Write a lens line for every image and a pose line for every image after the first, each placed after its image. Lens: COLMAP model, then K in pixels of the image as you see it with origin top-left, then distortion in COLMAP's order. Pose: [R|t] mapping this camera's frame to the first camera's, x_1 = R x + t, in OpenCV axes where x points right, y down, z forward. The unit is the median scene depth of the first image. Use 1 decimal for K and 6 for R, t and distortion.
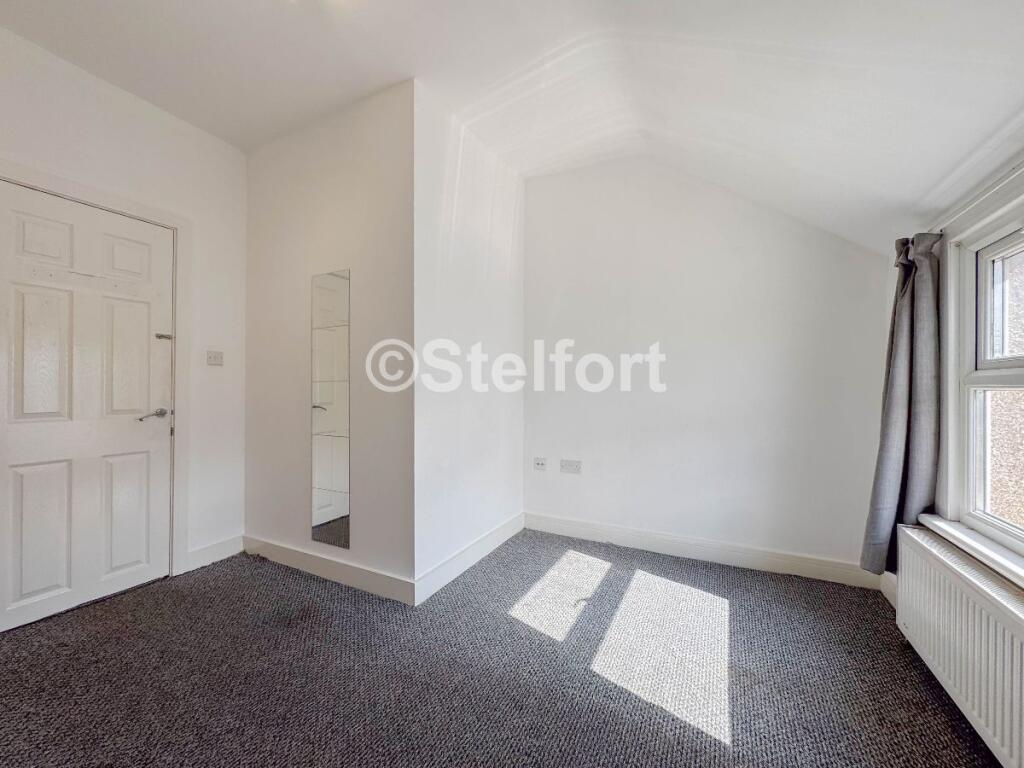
lens RADIAL K [[409.4, 0, 512.0], [0, 409.4, 384.0], [0, 0, 1]] dist [-0.000165, -0.000021]
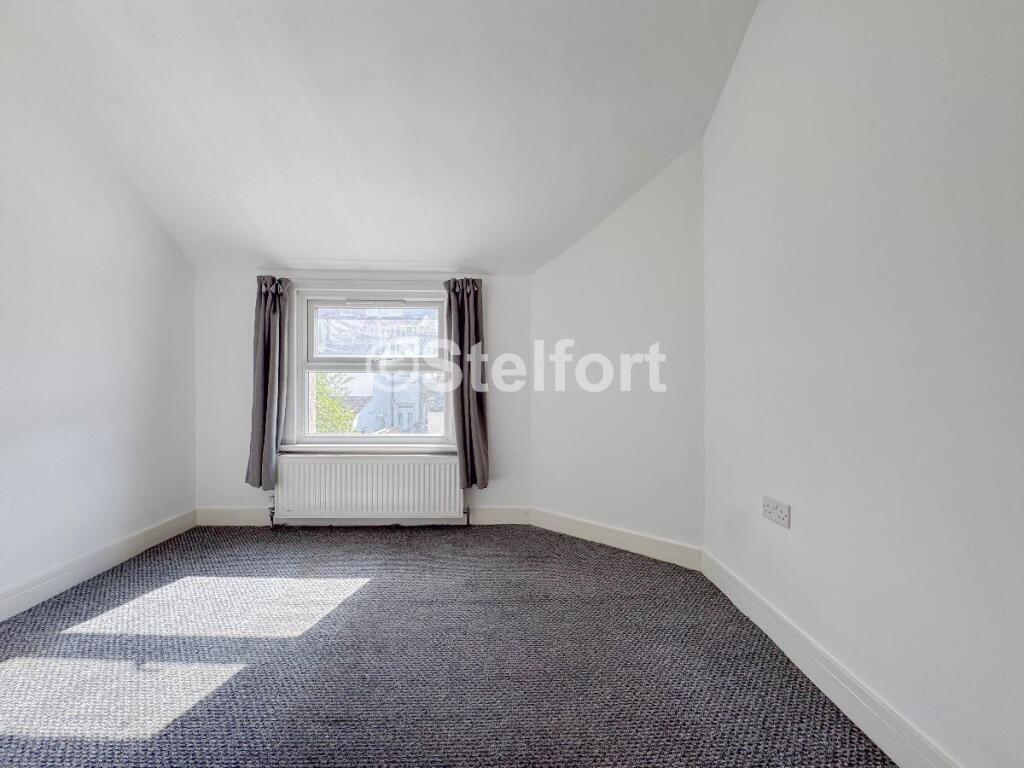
lens RADIAL K [[409.4, 0, 512.0], [0, 409.4, 384.0], [0, 0, 1]] dist [-0.000165, -0.000021]
pose [[-0.480898, -0.015983, 0.876631, -0.791921], [-0.018117, 0.999802, 0.008290, 0.029233], [-0.876589, -0.011895, -0.481092, 0.839625]]
